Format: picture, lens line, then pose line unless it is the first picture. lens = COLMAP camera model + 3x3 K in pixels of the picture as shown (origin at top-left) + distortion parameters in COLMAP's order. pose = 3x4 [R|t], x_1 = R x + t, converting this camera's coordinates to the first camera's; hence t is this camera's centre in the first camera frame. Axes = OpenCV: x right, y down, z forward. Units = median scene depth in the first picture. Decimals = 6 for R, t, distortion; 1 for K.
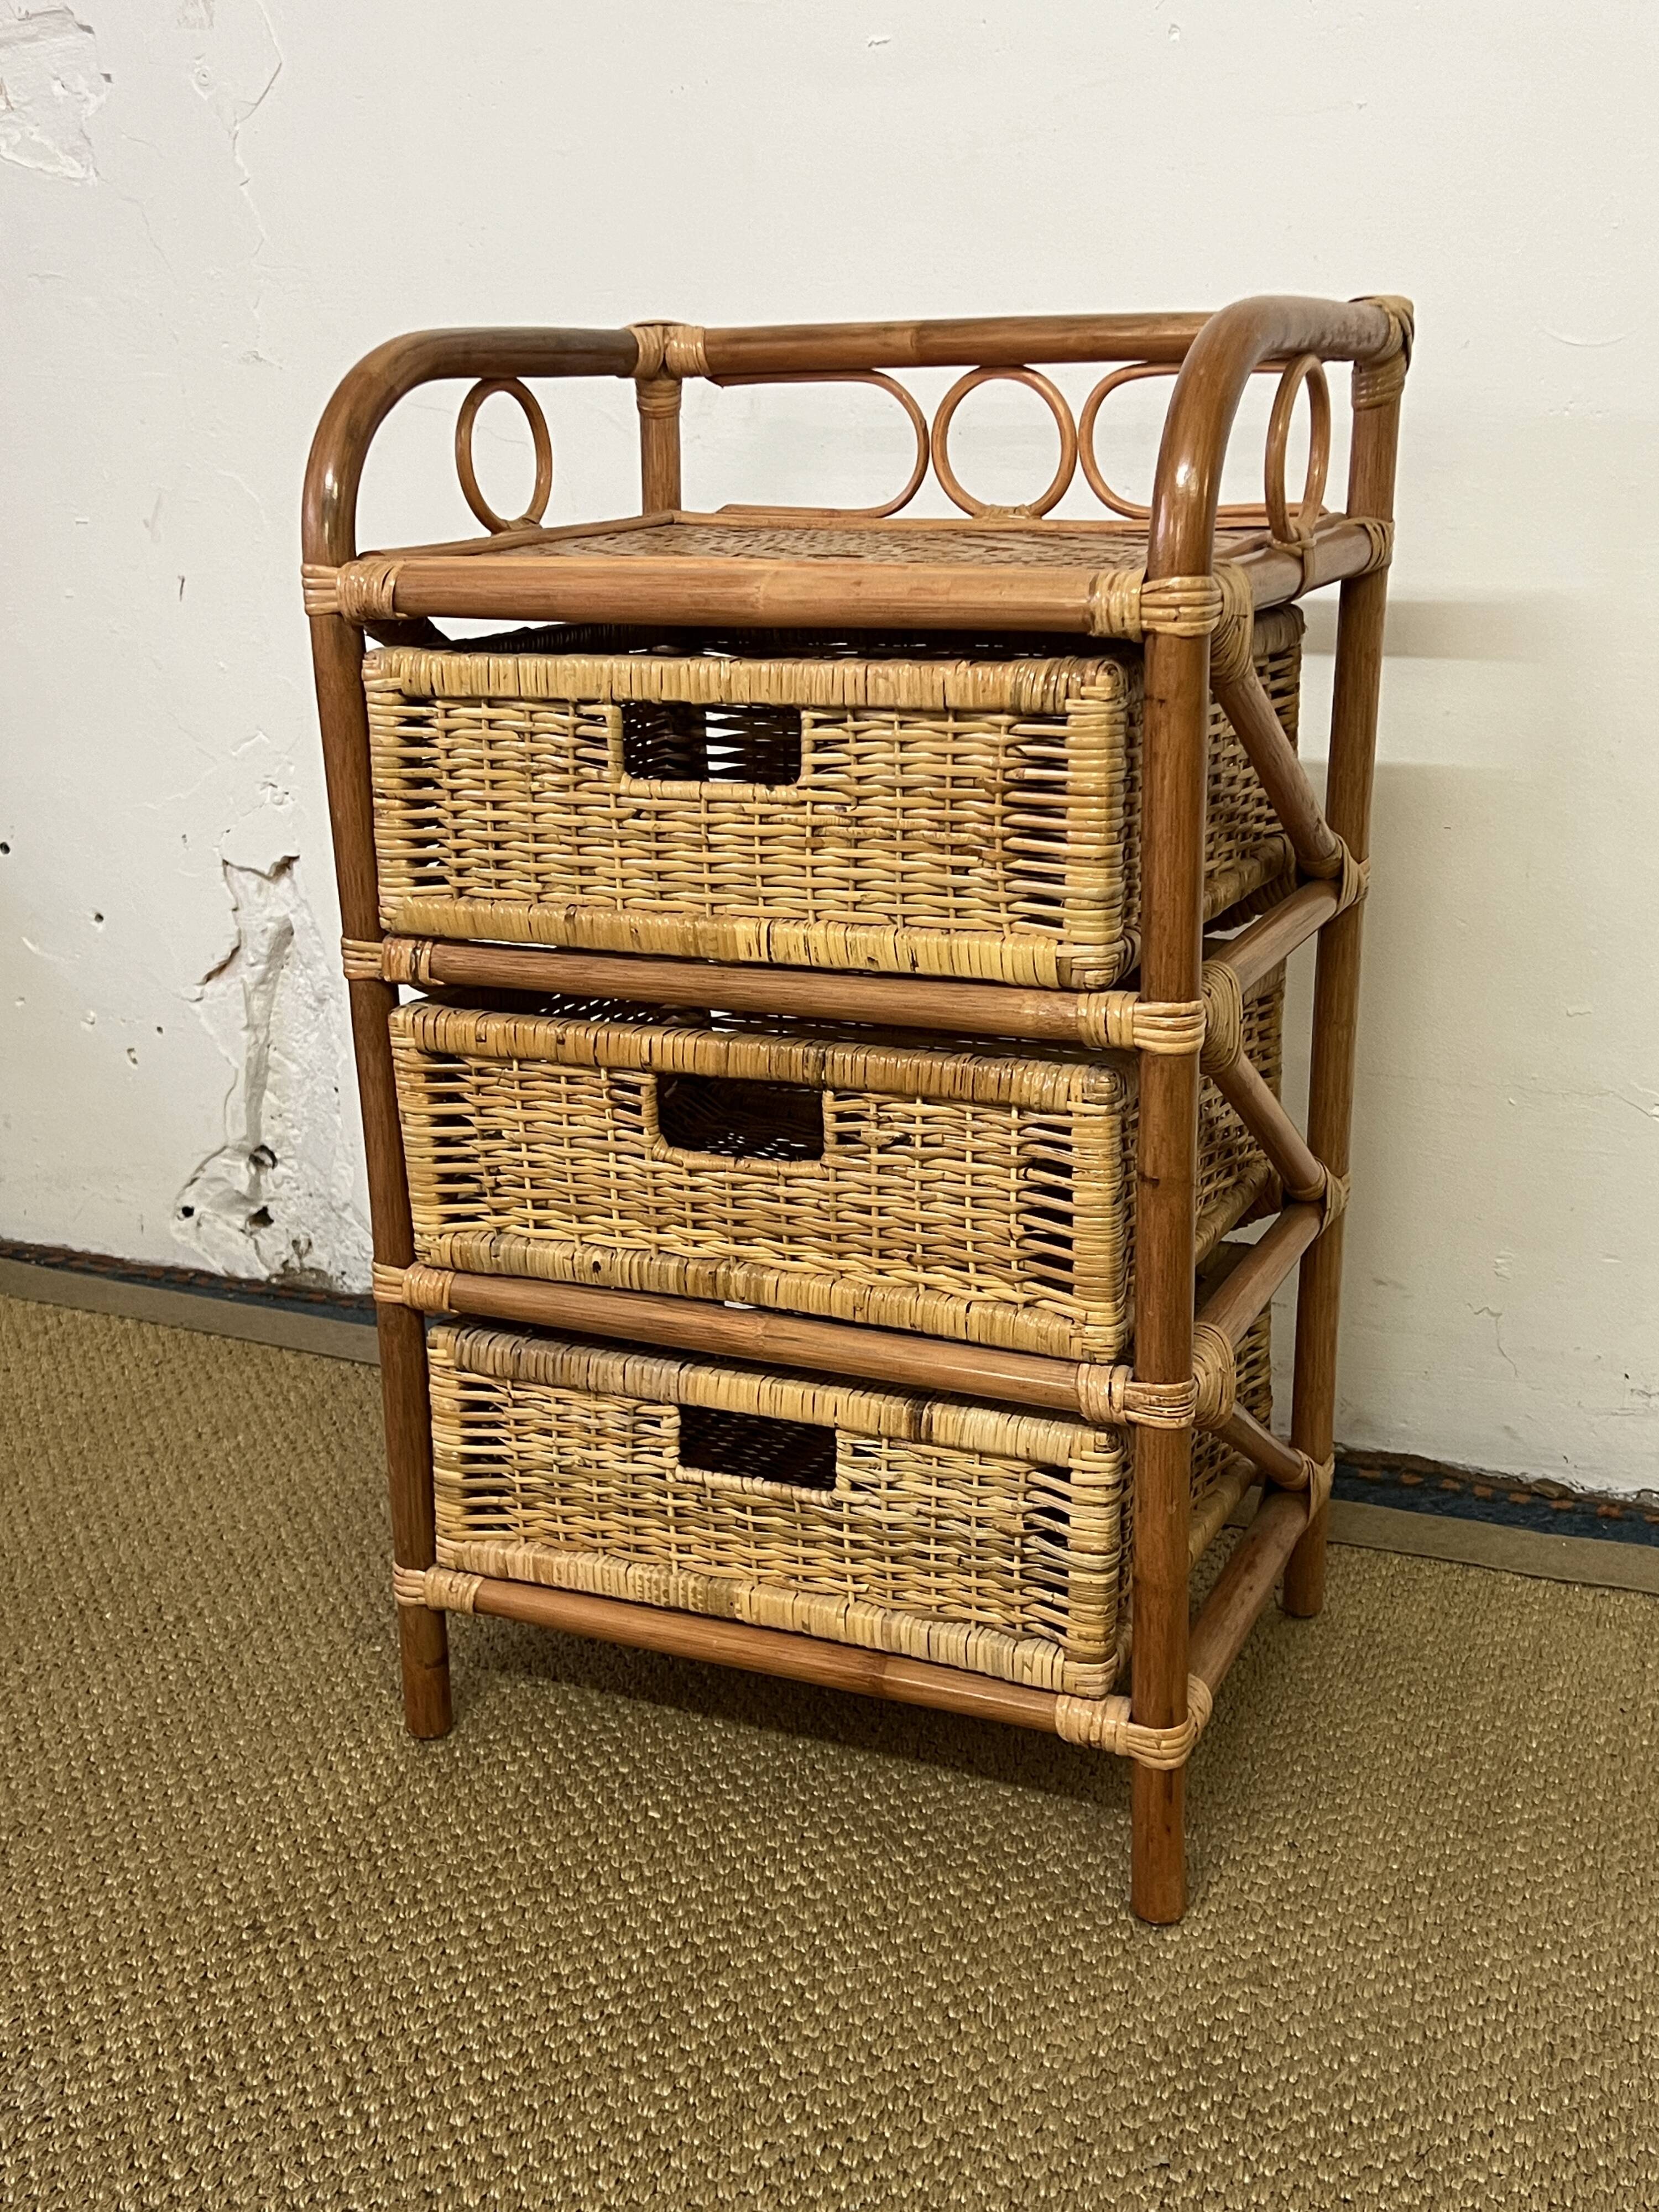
lens RADIAL K [[2434.1, 0, 833.7], [0, 2434.1, 1102.9], [0, 0, 1]] dist [0.102247, 0.000000]
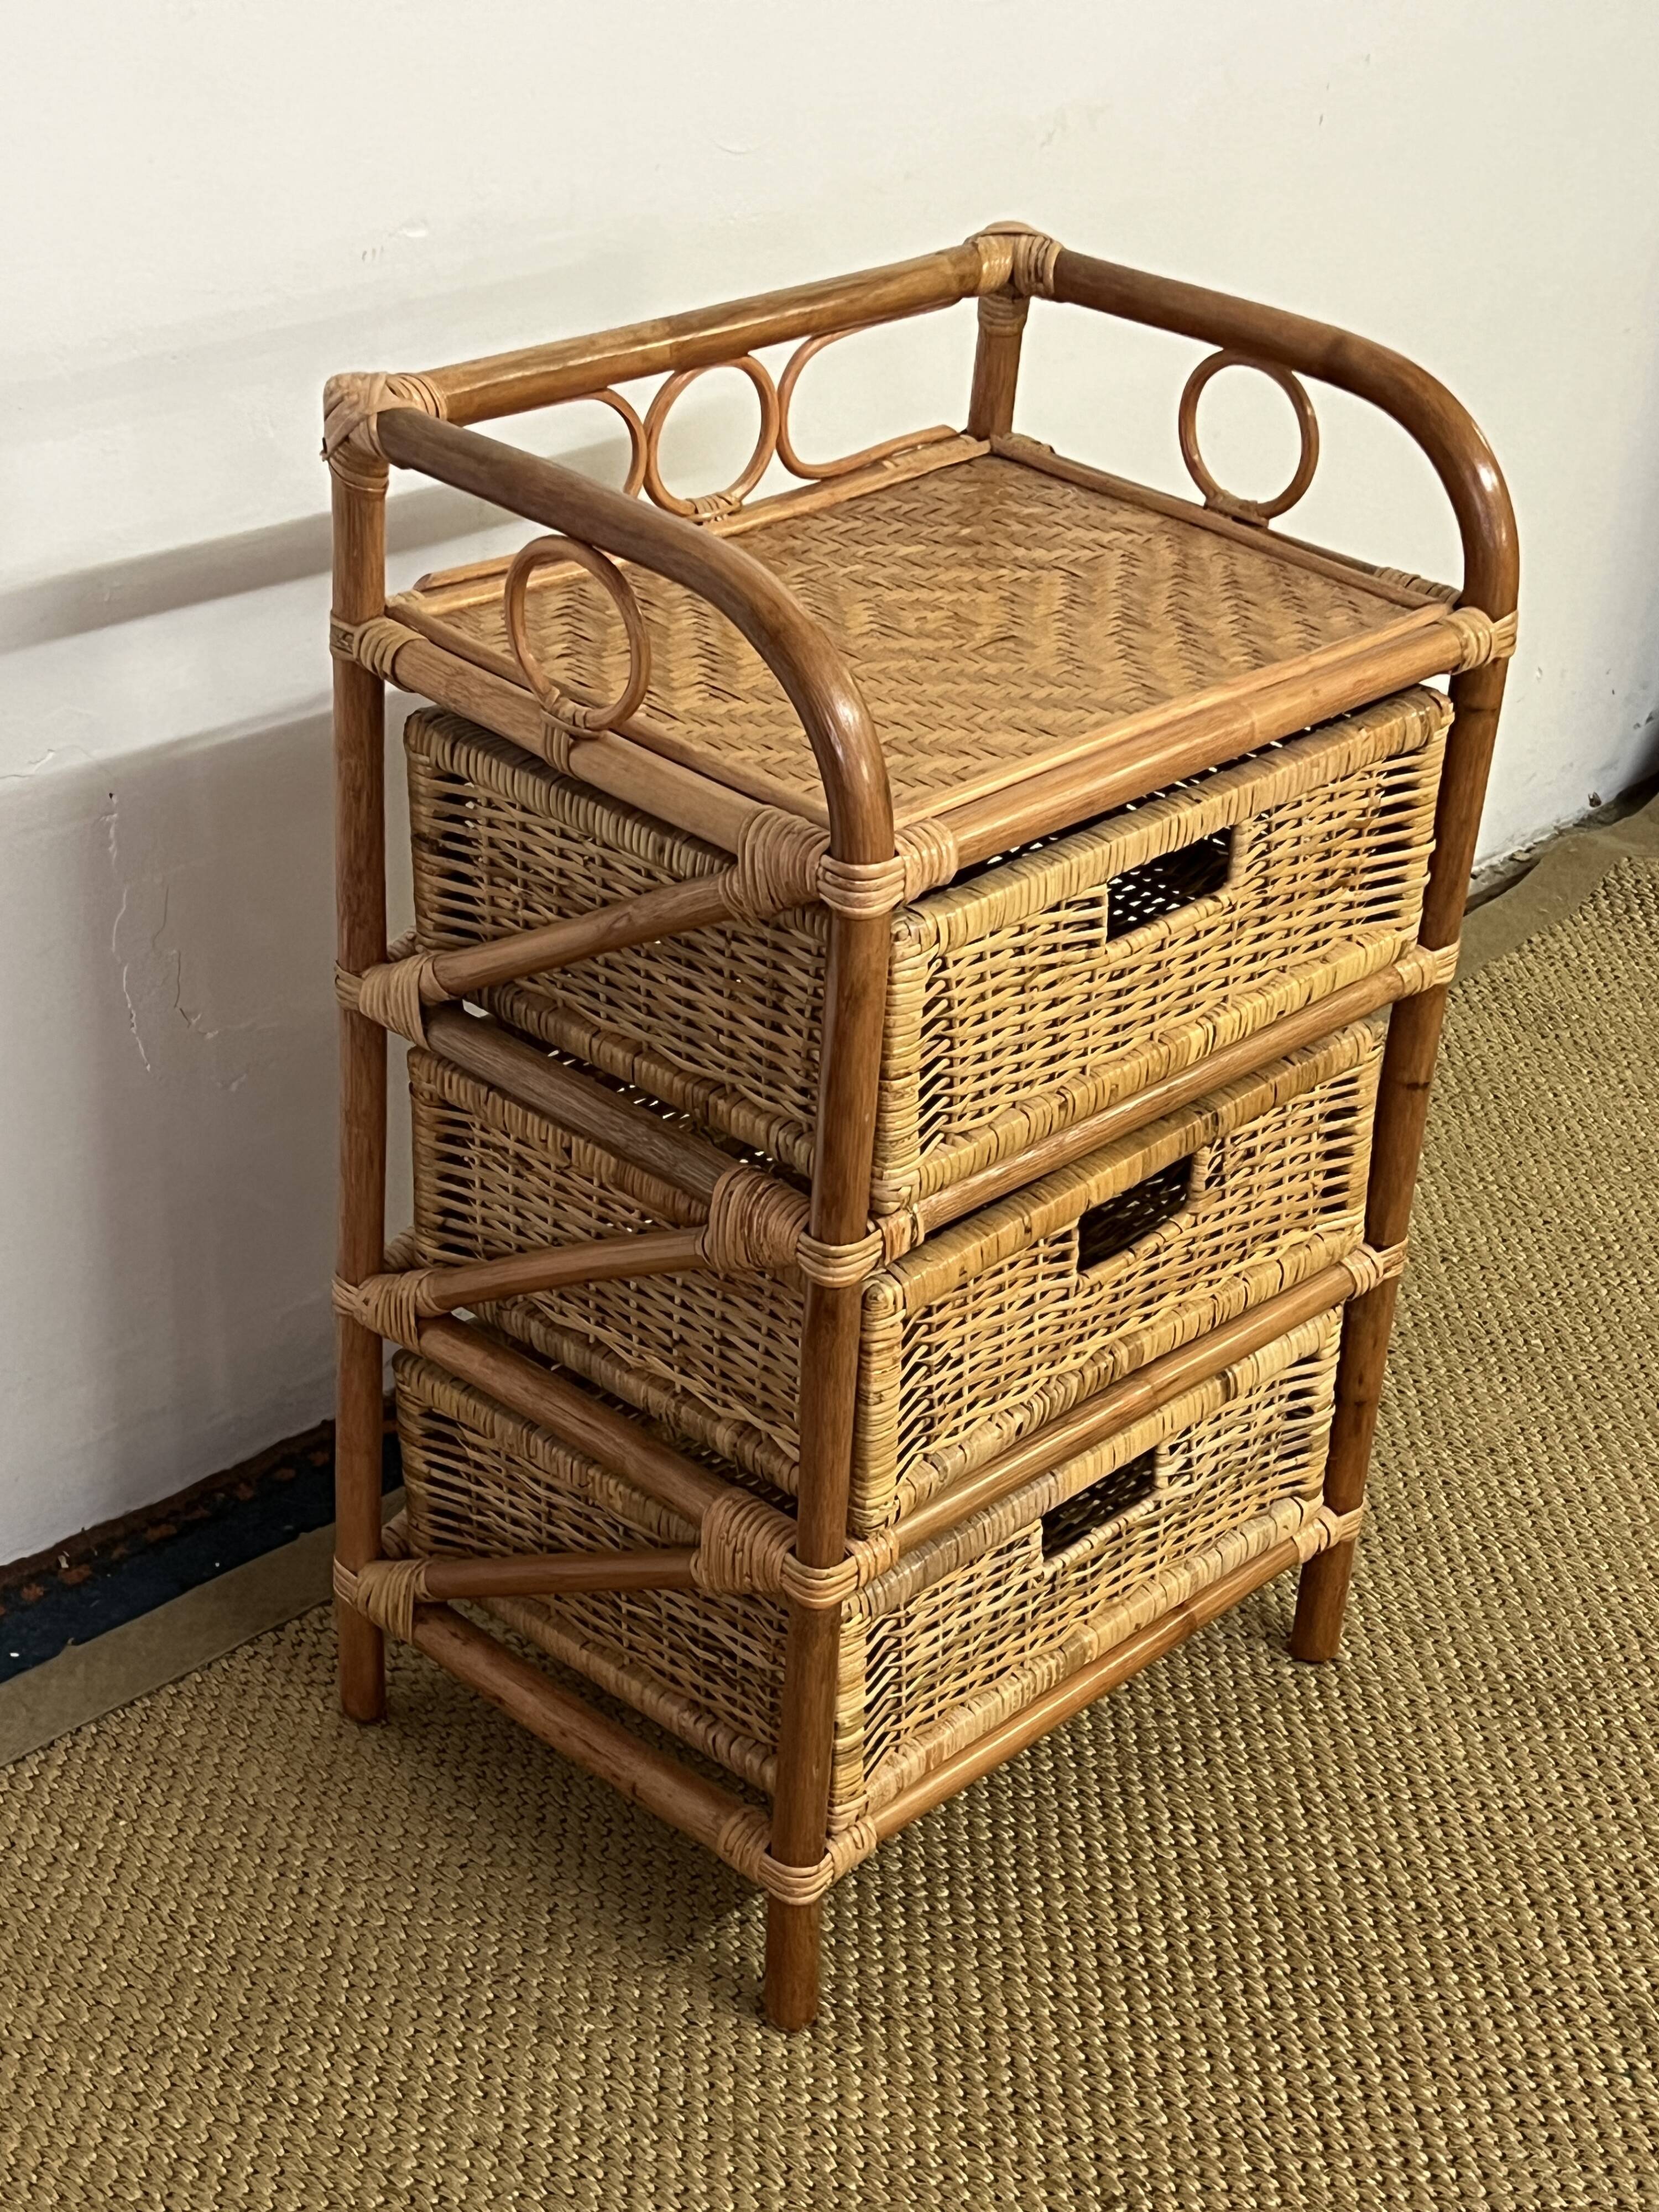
lens RADIAL K [[3481.6, 0, 811.2], [0, 3481.6, 1111.4], [0, 0, 1]] dist [0.140500, 0.000000]
pose [[0.331237, -0.433783, 0.837923, -1.253120], [0.222901, 0.898894, 0.377233, -0.595598], [-0.916841, 0.061820, 0.394438, 0.548637]]
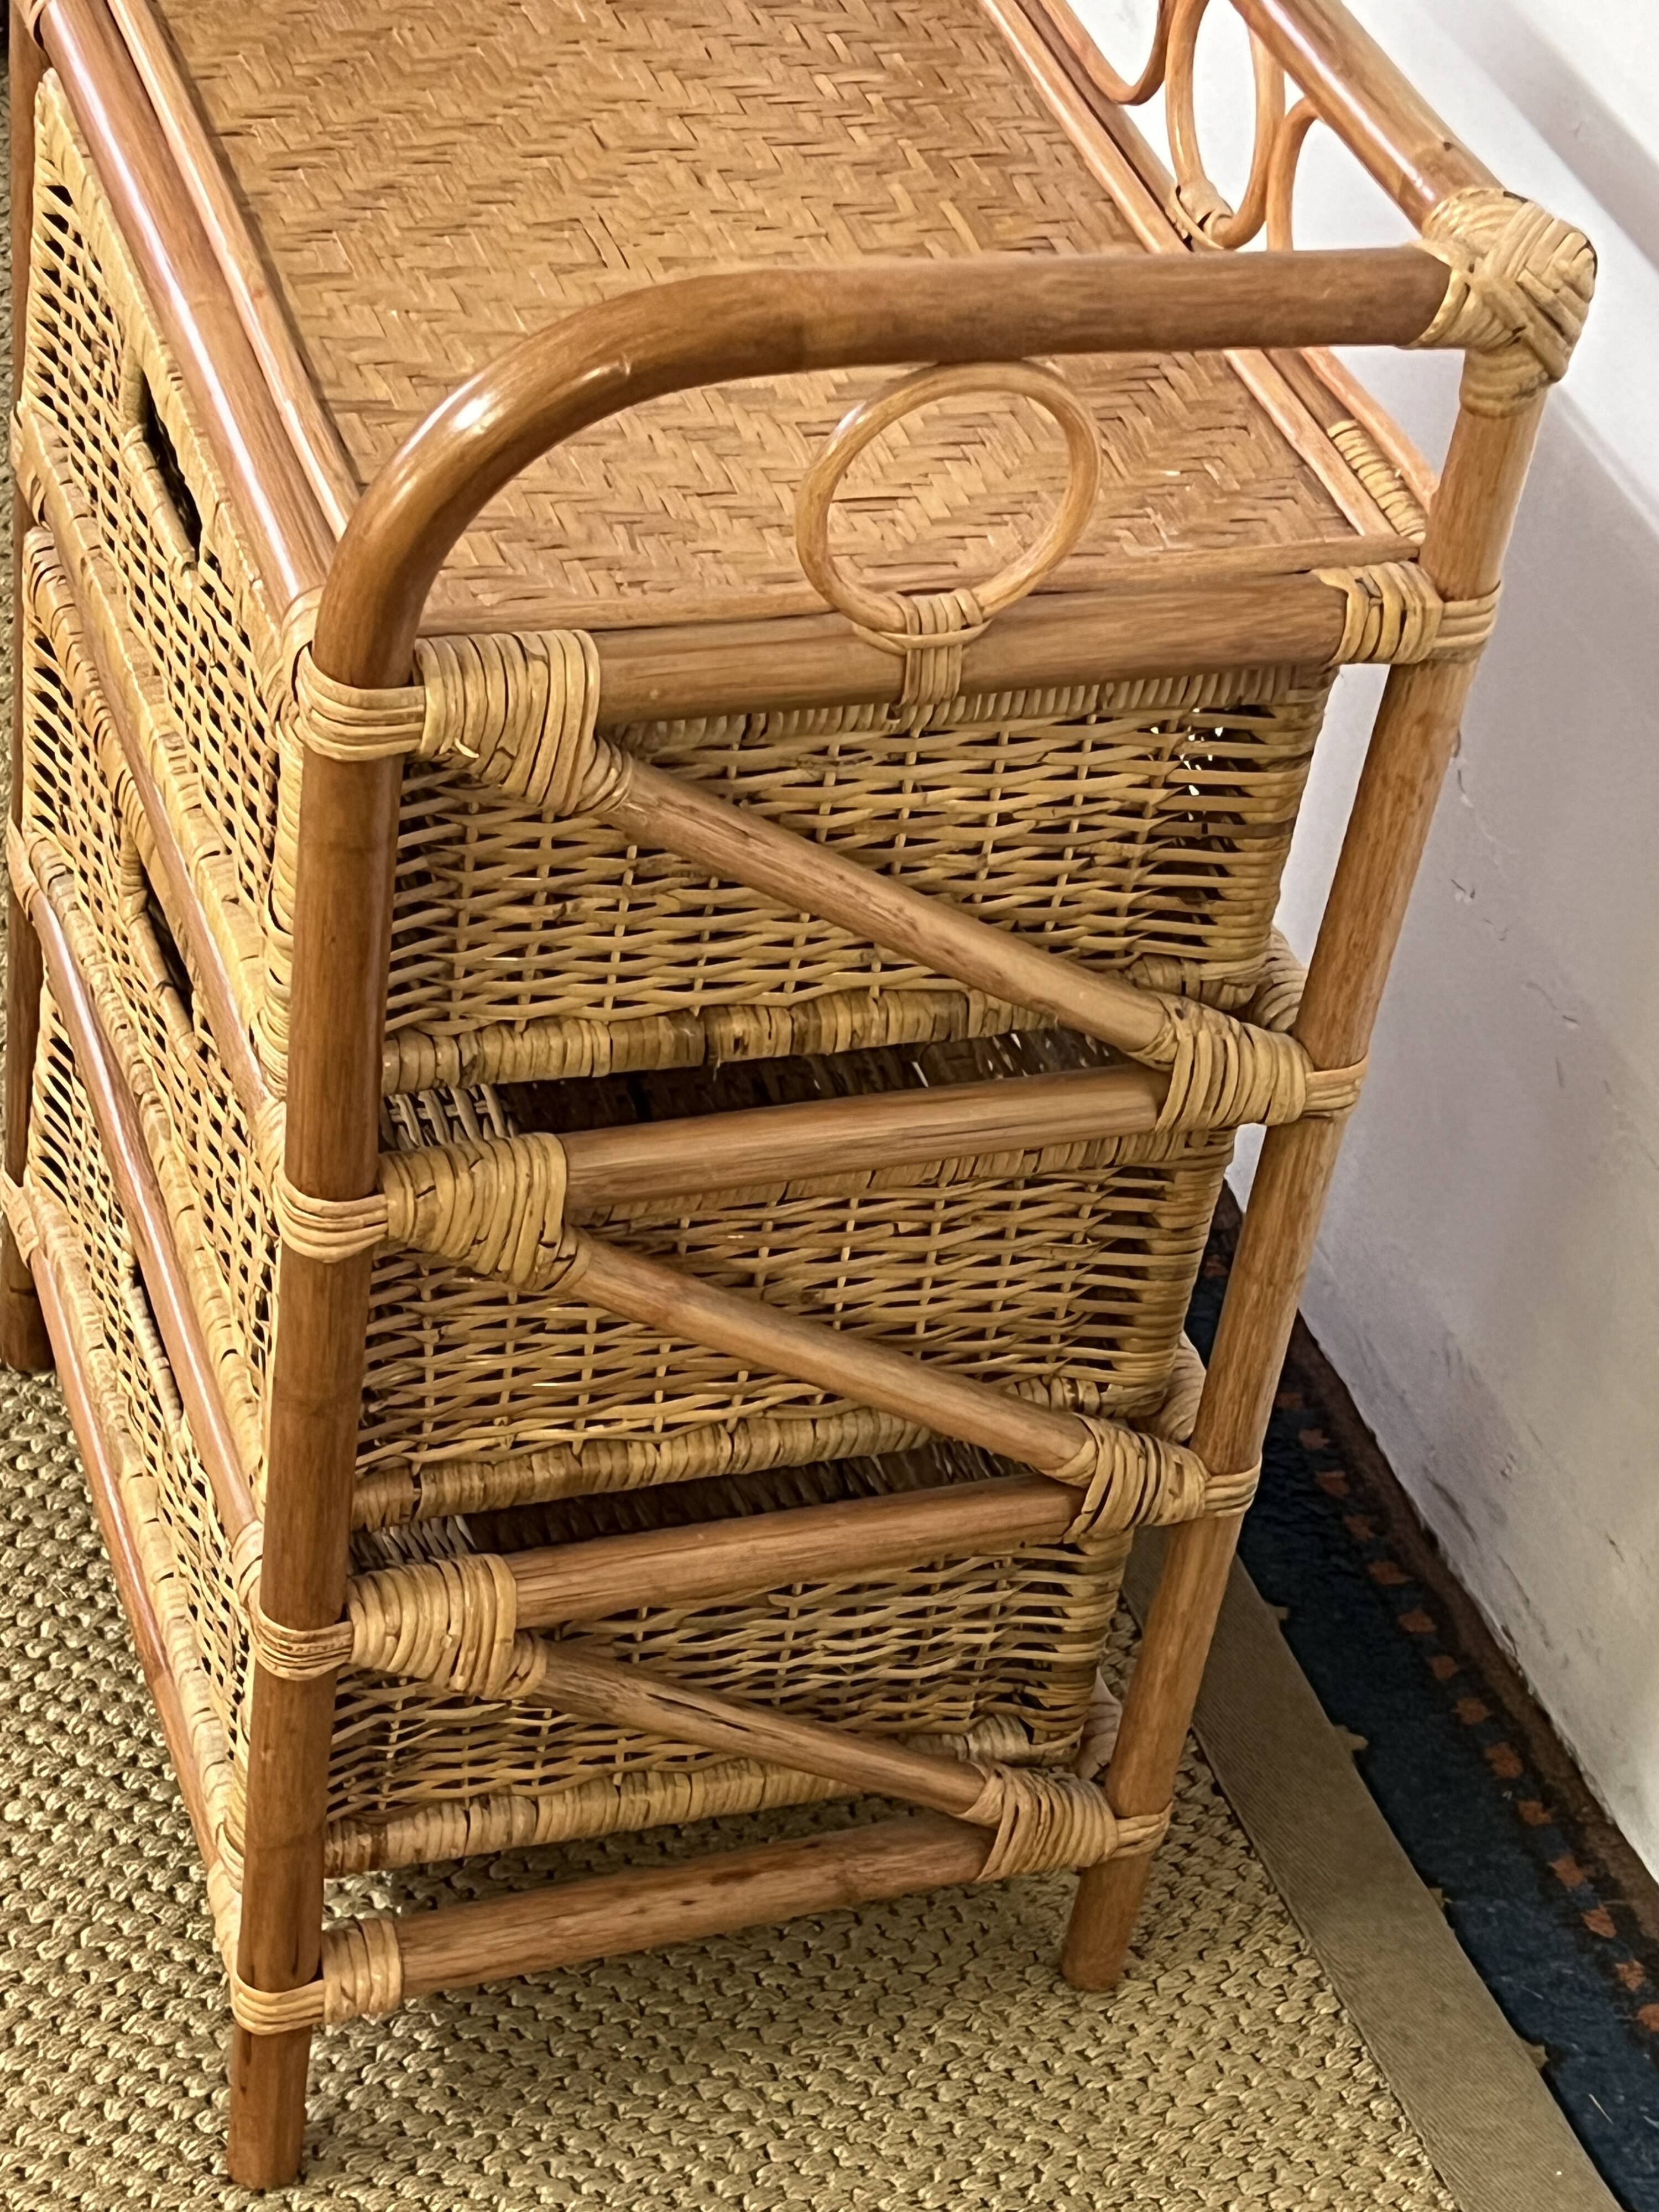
lens RADIAL K [[4347.2, 0, 833.3], [0, 4347.2, 1090.5], [0, 0, 1]] dist [0.144193, 0.000000]
pose [[0.693390, 0.539471, -0.477683, 0.701572], [-0.353418, 0.832334, 0.426985, -0.549644], [0.627938, -0.127245, 0.767791, 0.155149]]
